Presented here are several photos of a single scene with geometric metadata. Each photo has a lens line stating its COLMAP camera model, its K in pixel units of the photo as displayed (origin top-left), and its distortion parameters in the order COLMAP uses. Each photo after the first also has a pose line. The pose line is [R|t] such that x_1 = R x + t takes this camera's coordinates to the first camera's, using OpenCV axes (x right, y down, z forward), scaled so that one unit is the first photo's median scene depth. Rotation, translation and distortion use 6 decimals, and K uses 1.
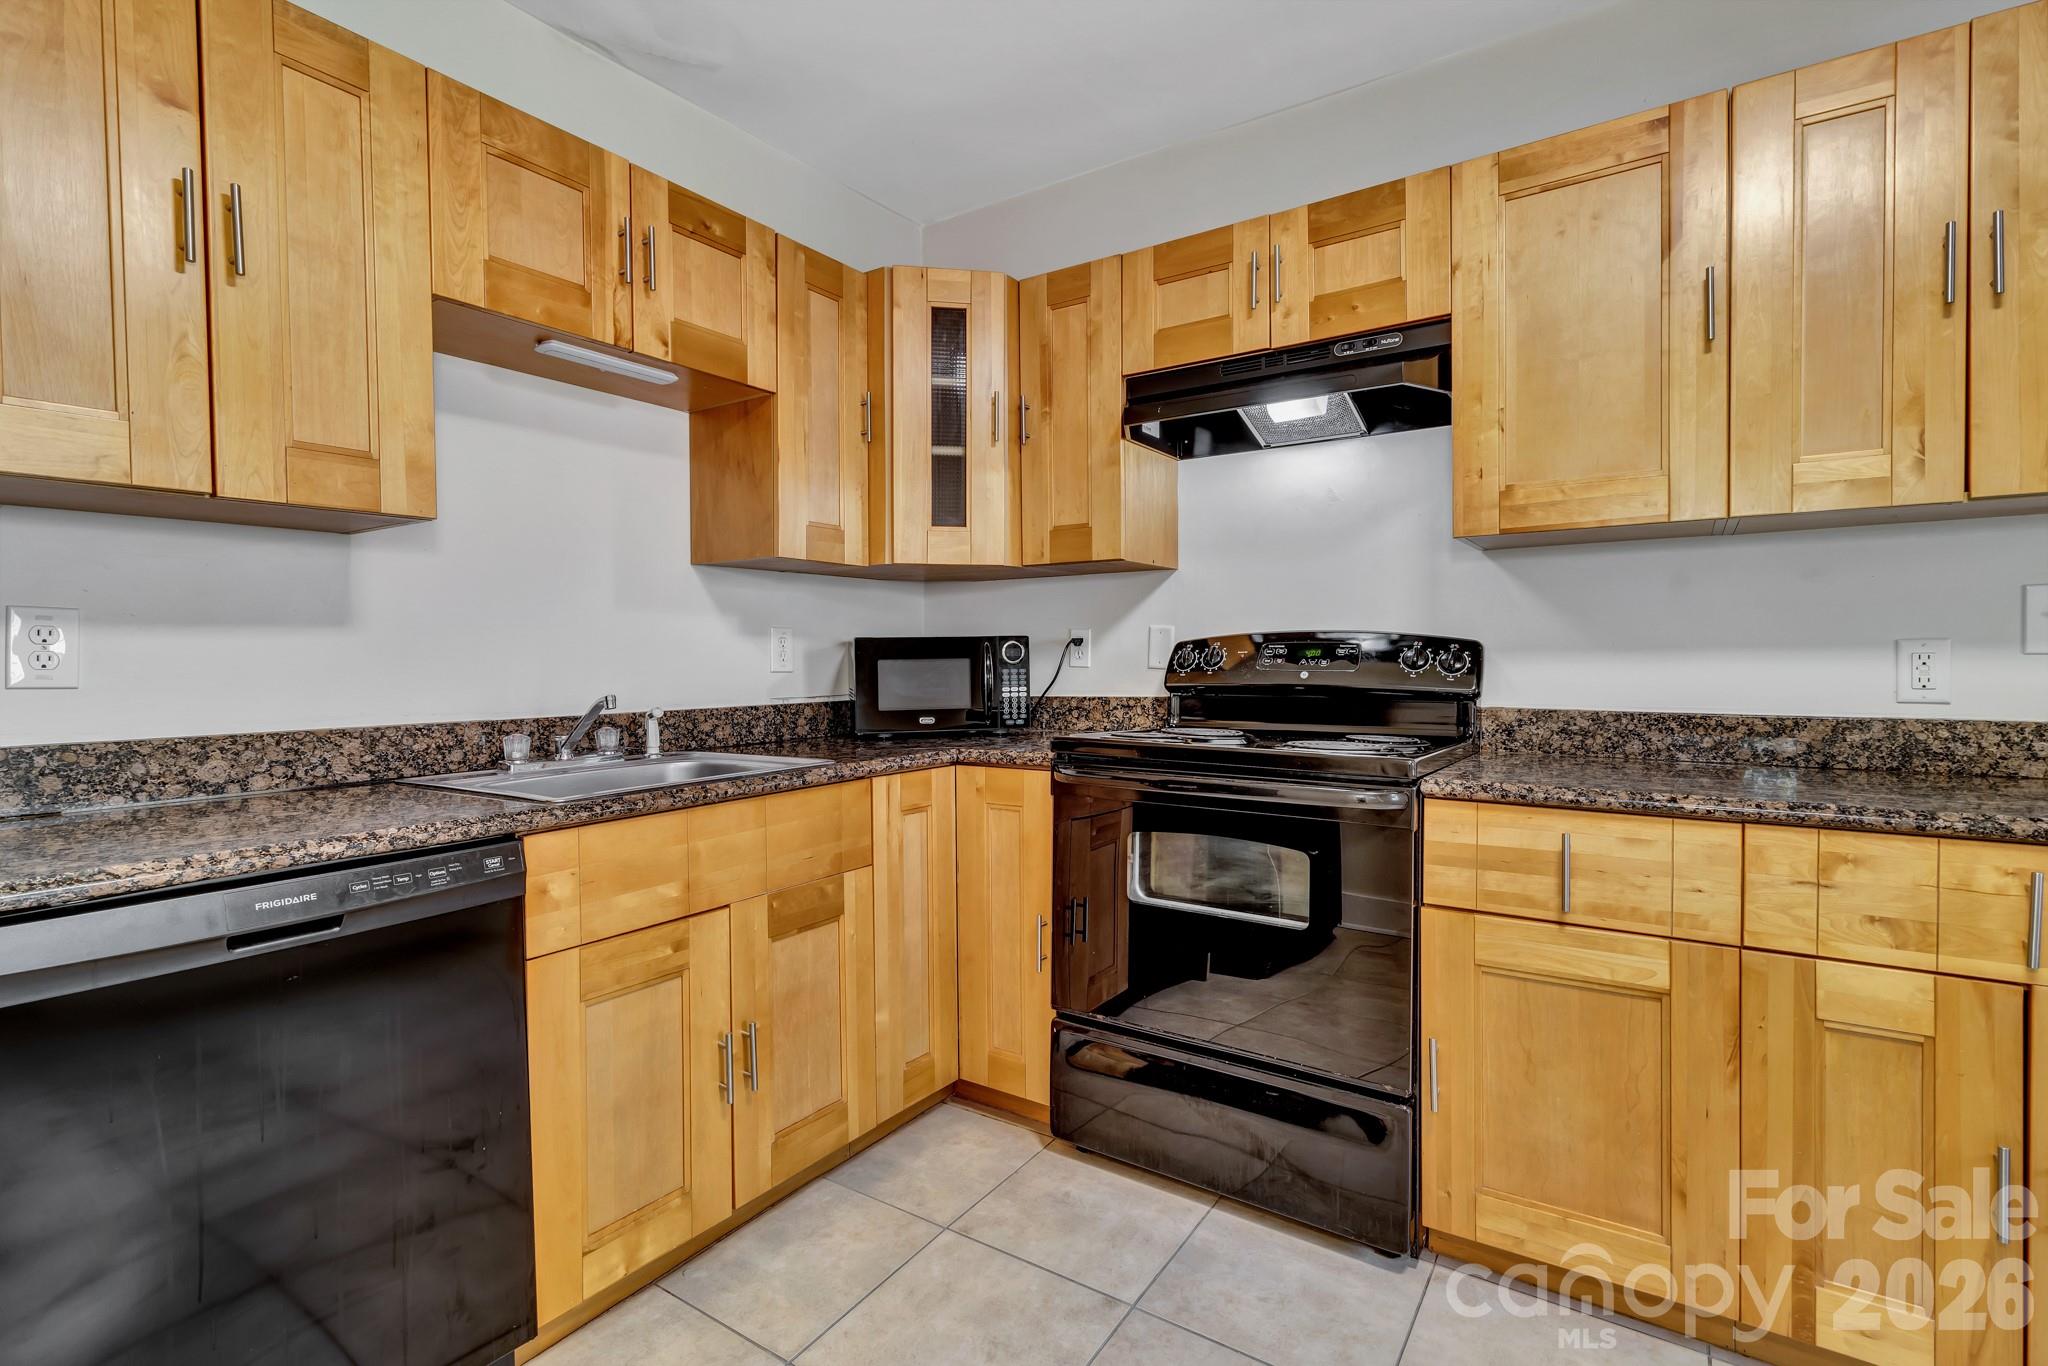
lens RADIAL K [[970.3, 0, 1011.4], [0, 970.3, 659.1], [0, 0, 1]] dist [-0.000131, 0.000201]
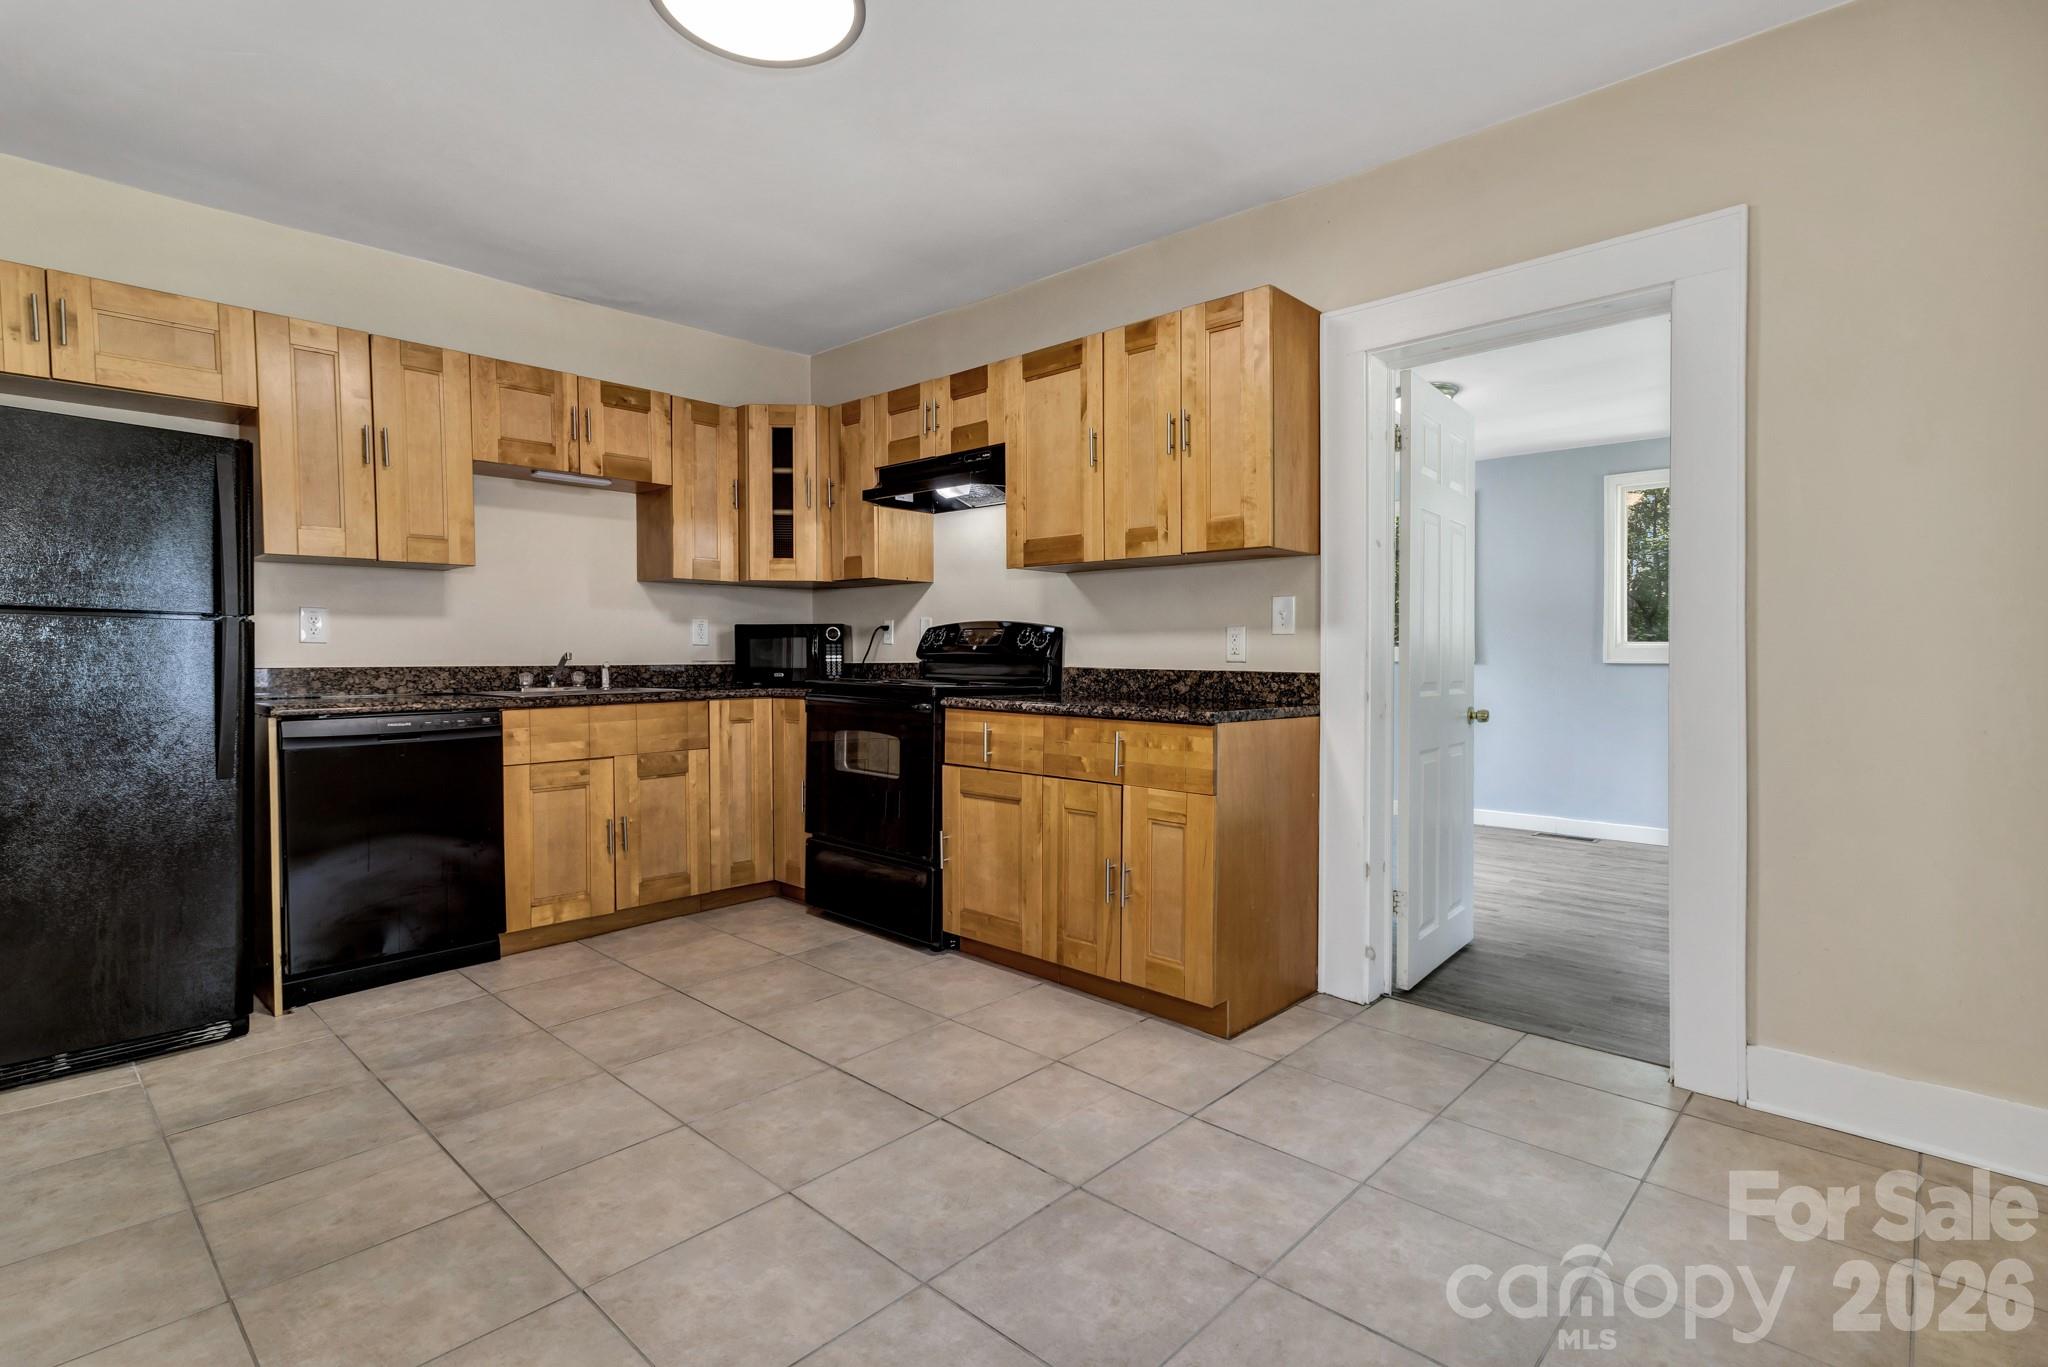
lens RADIAL K [[985.8, 0, 1010.0], [0, 985.8, 670.4], [0, 0, 1]] dist [-0.001714, -0.000115]
pose [[0.987932, 0.011904, -0.154433, 0.745627], [-0.009205, 0.999792, 0.018184, 0.028544], [0.154617, -0.016543, 0.987836, -0.788470]]
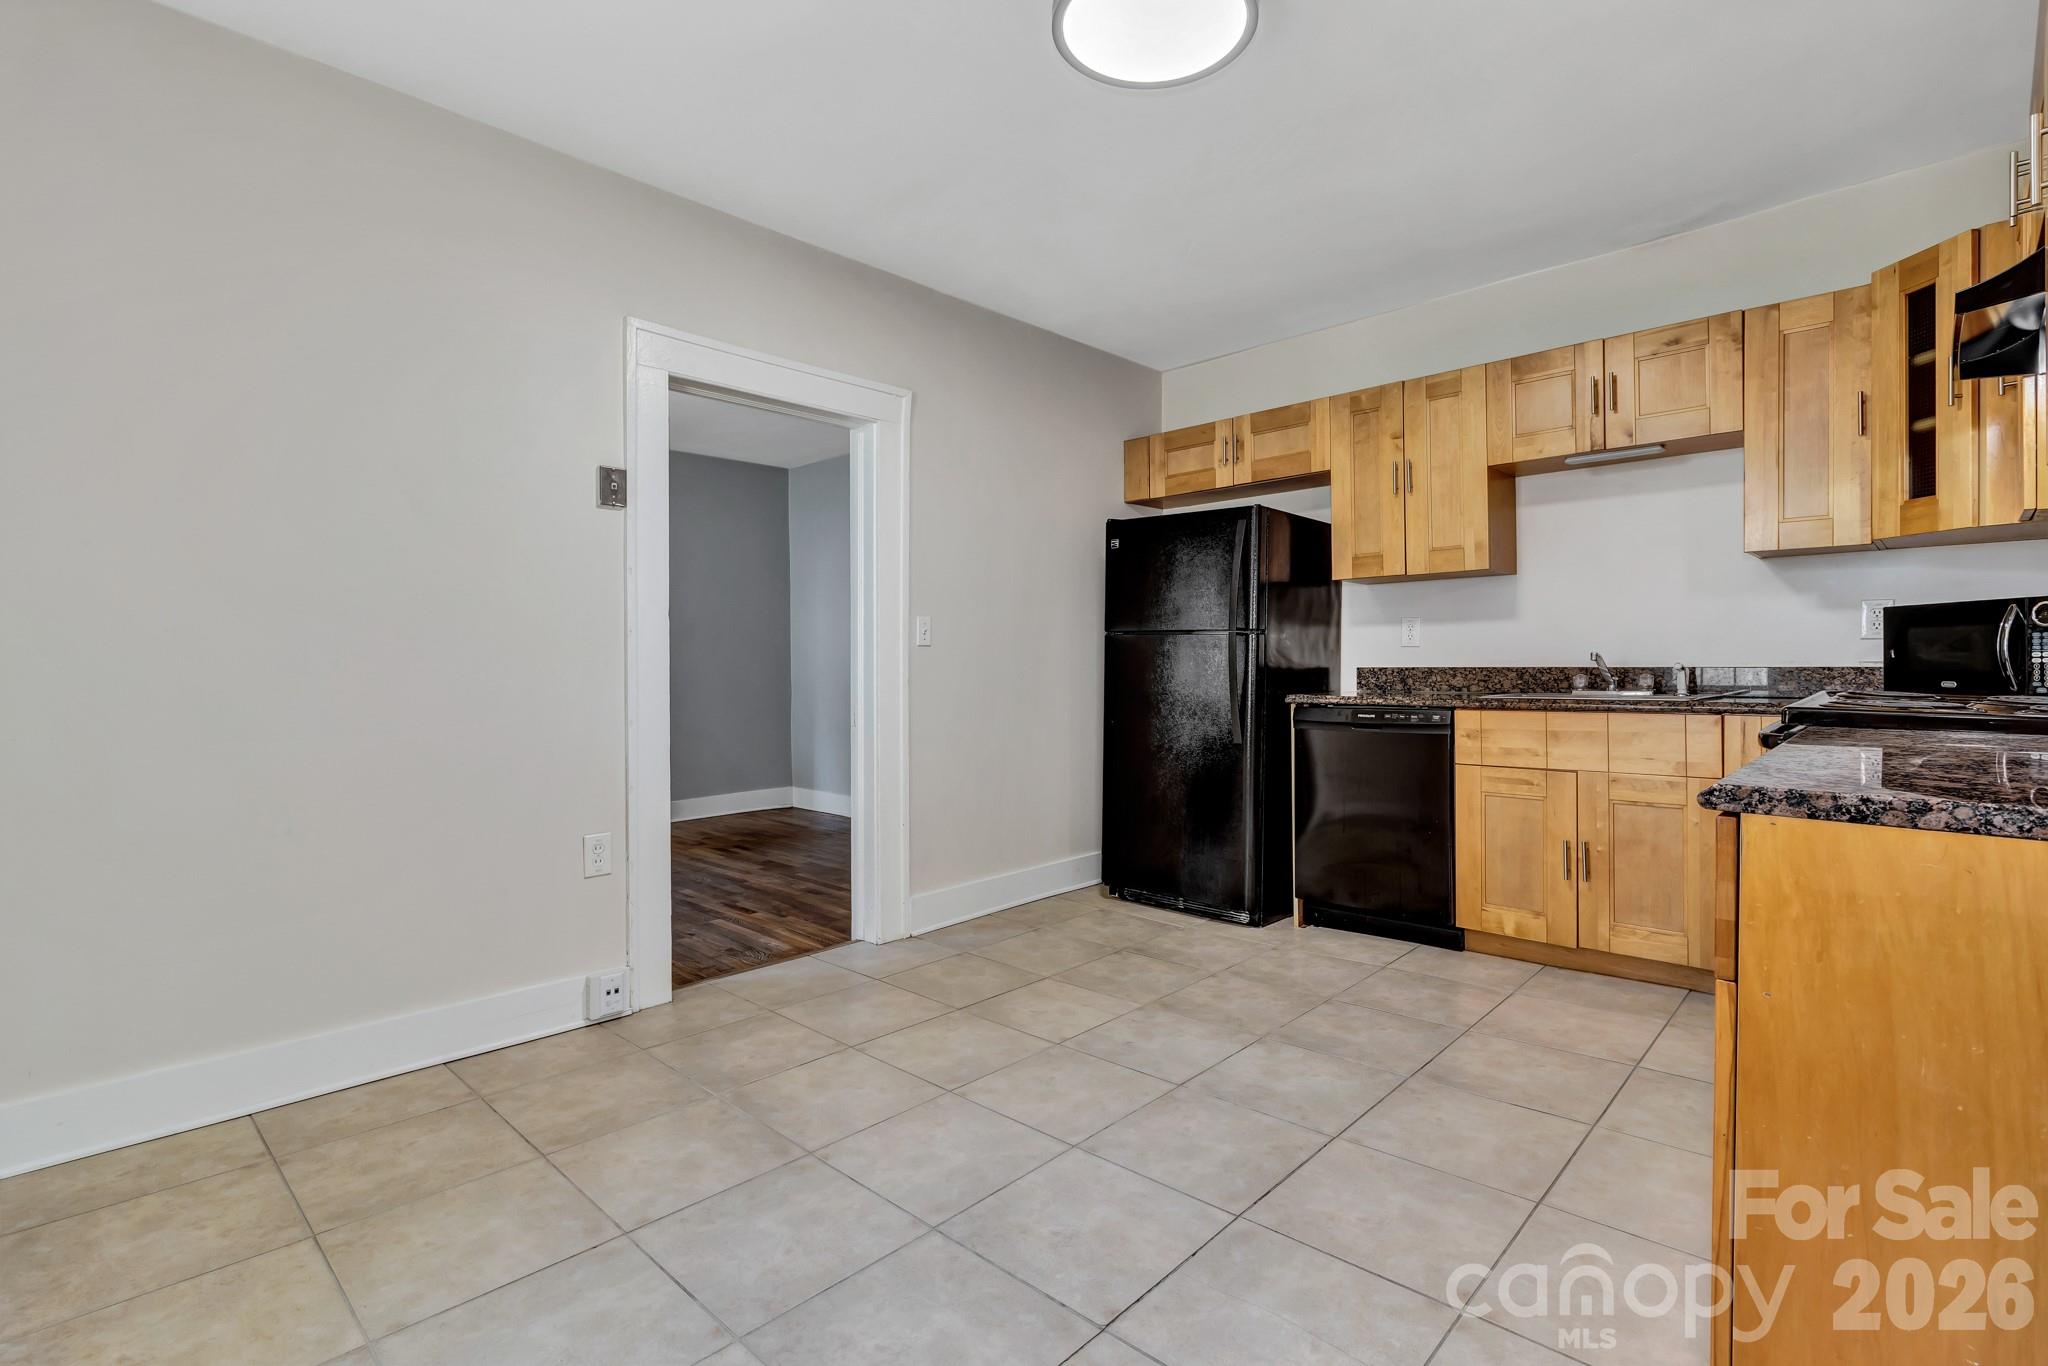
lens RADIAL K [[958.0, 0, 1024.0], [0, 958.0, 683.0], [0, 0, 1]] dist [-0.000153, 0.000014]
pose [[-0.155520, 0.033442, -0.987266, 1.413126], [0.009049, 0.999433, 0.032429, 0.026492], [0.987791, -0.003890, -0.155735, 0.256411]]
